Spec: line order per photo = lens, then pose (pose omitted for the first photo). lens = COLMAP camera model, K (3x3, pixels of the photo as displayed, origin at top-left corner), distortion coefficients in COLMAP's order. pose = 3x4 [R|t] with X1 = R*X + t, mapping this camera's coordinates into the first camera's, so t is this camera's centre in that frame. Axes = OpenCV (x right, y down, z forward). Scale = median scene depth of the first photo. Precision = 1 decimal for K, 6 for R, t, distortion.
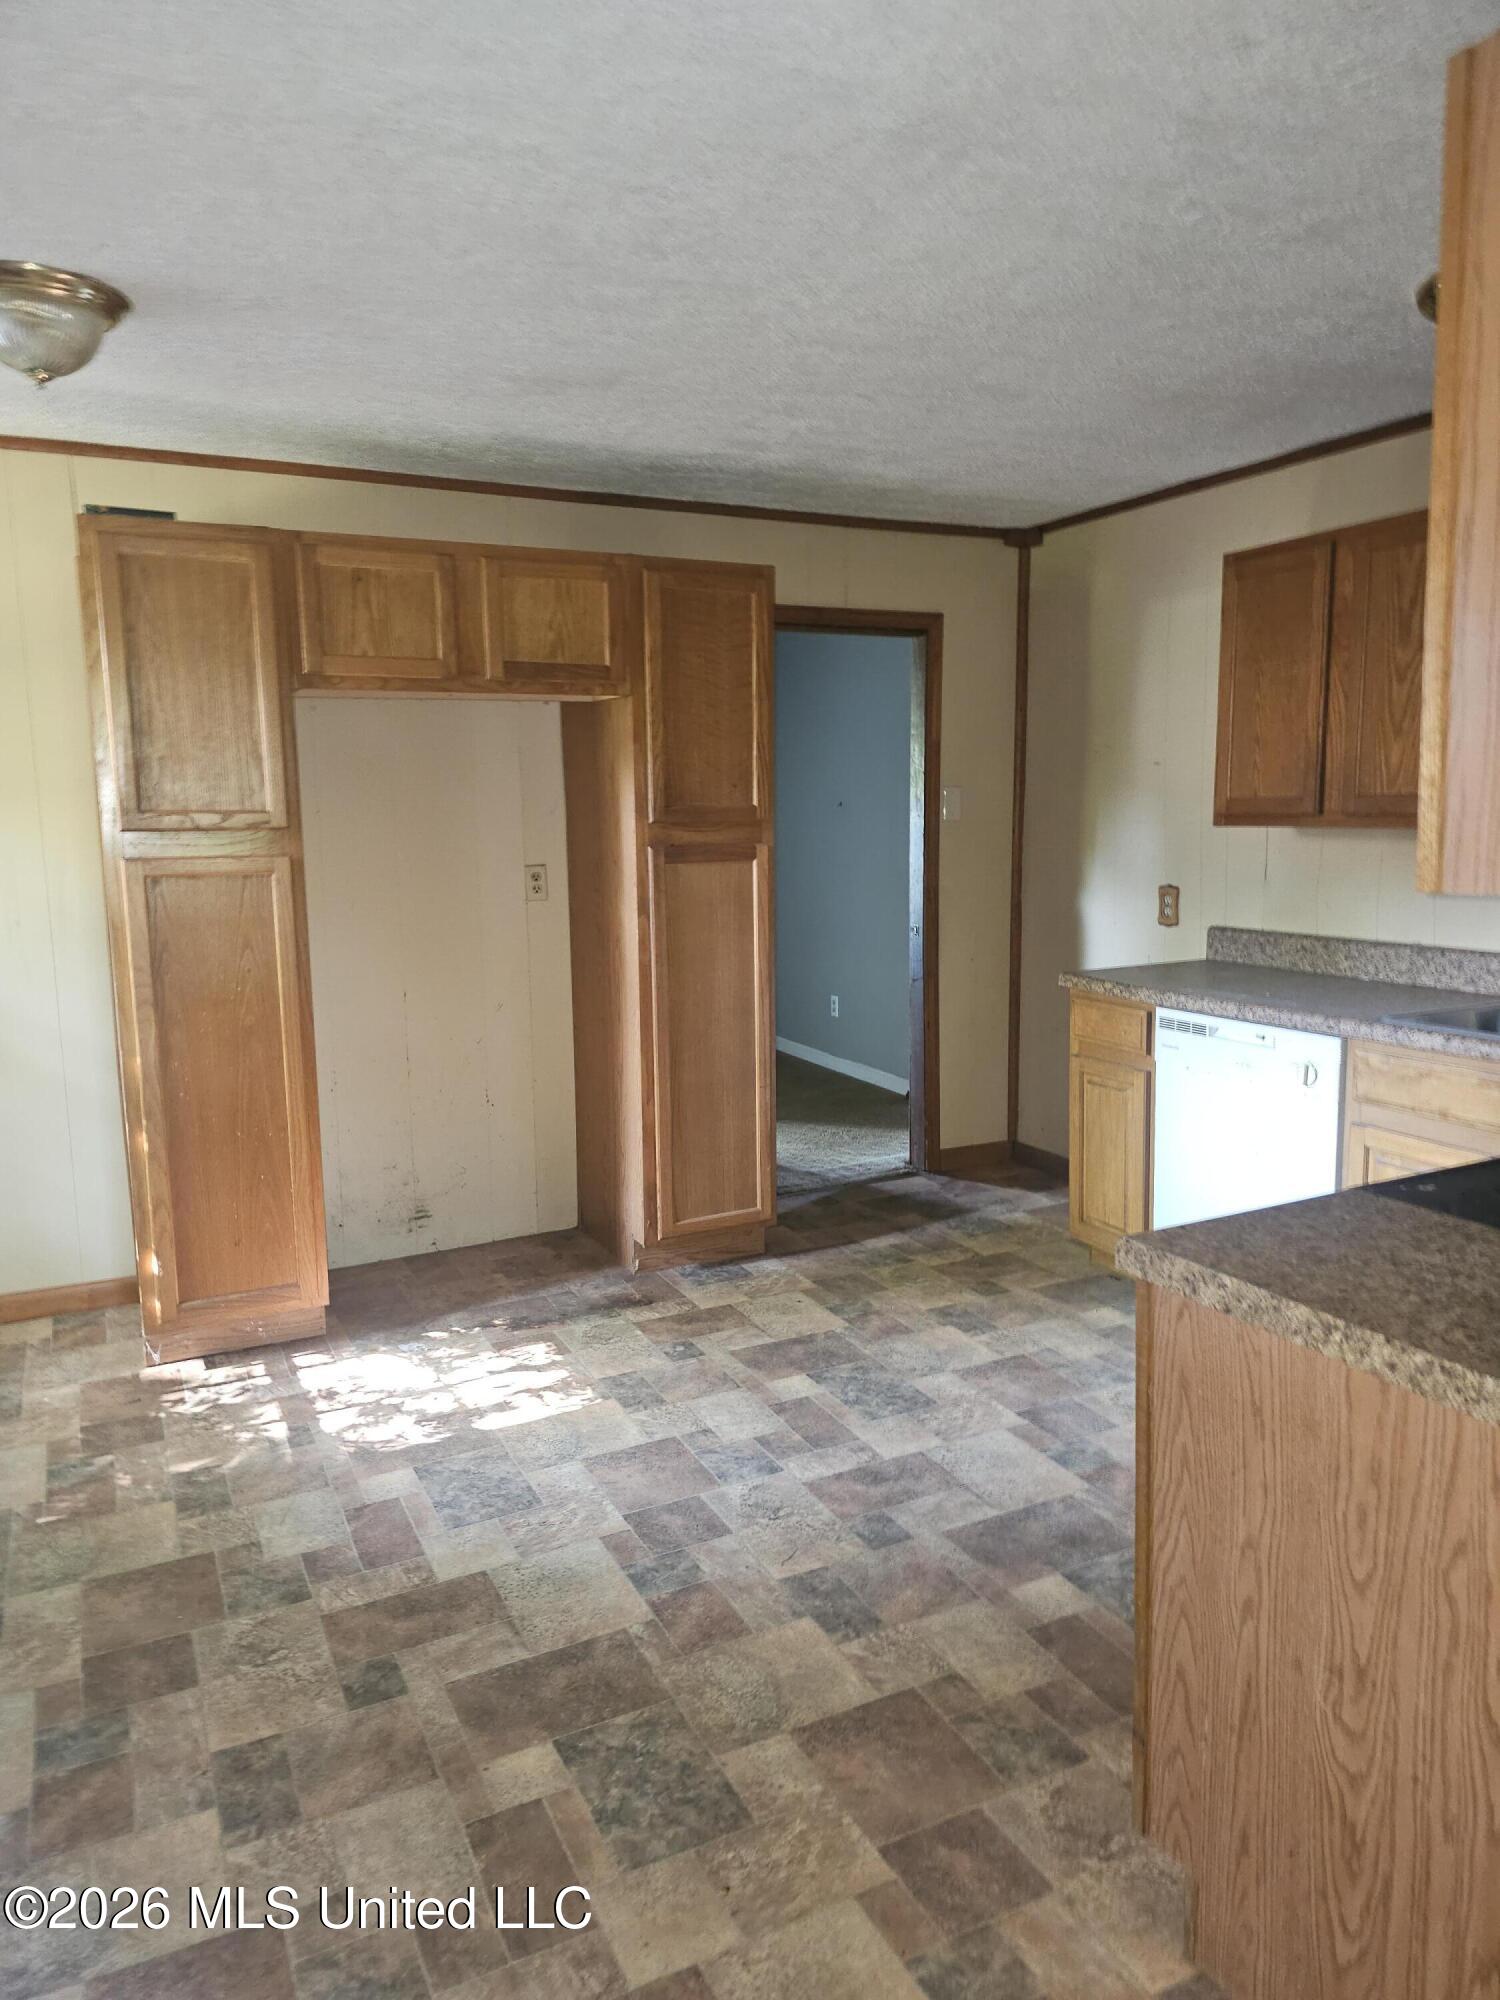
lens RADIAL K [[1336.0, 0, 743.3], [0, 1336.0, 1006.4], [0, 0, 1]] dist [0.117684, -0.095159]
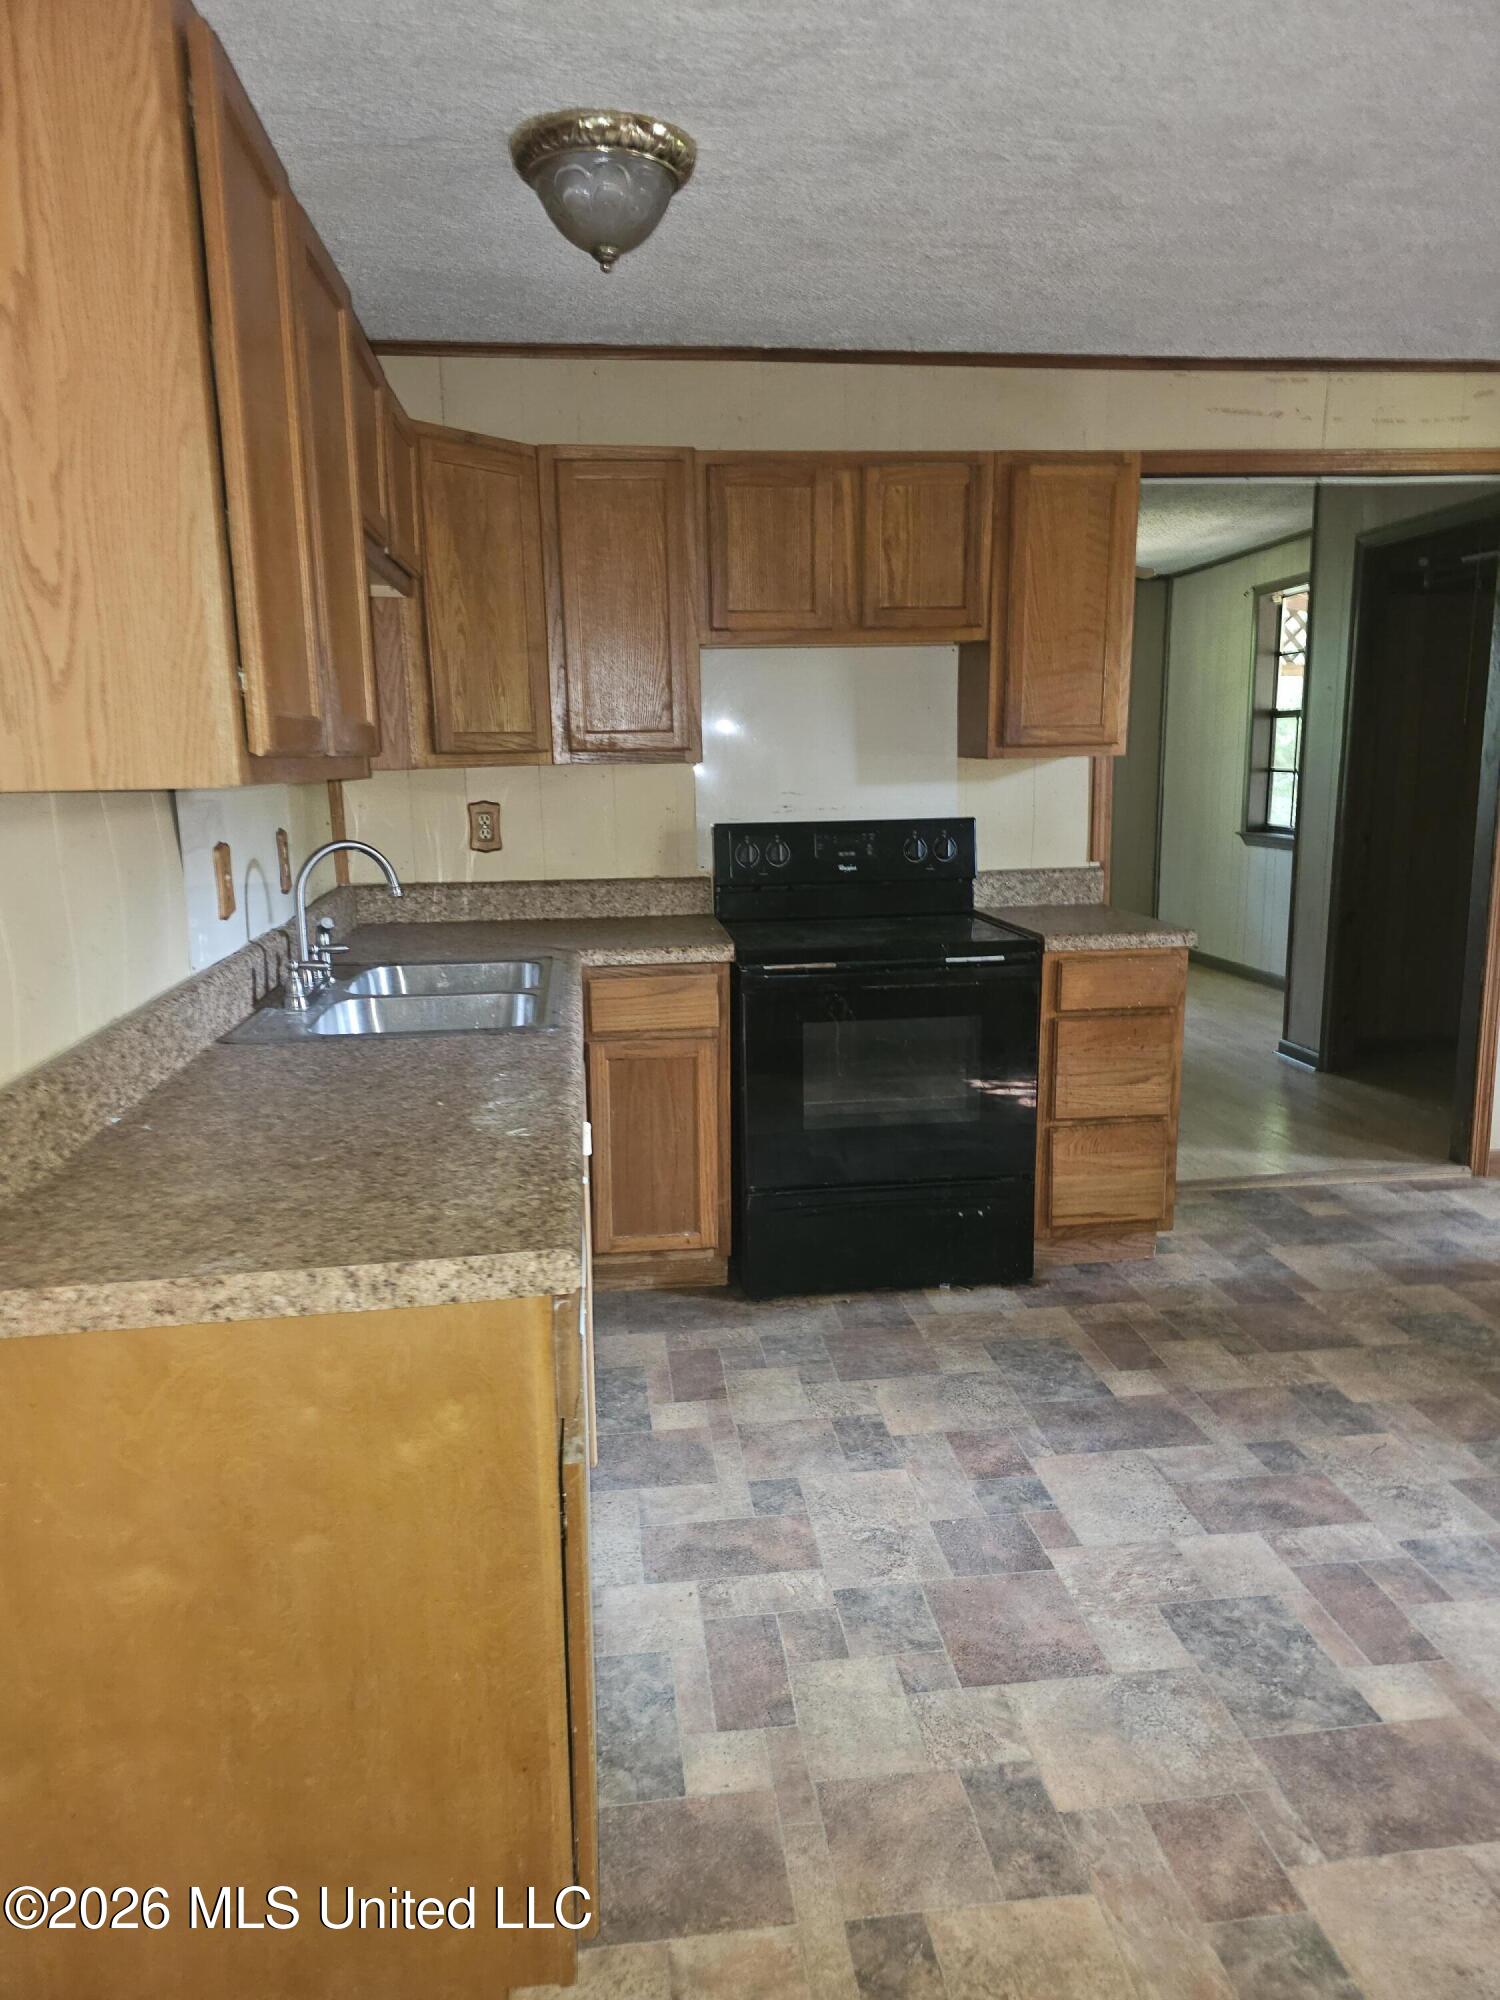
lens RADIAL K [[1336.0, 0, 743.3], [0, 1336.0, 1006.4], [0, 0, 1]] dist [0.117684, -0.095159]
pose [[-0.941431, -0.033429, 0.335544, 0.134380], [0.078470, 0.946038, 0.314412, -0.251364], [-0.327947, 0.322327, -0.888007, 1.773917]]
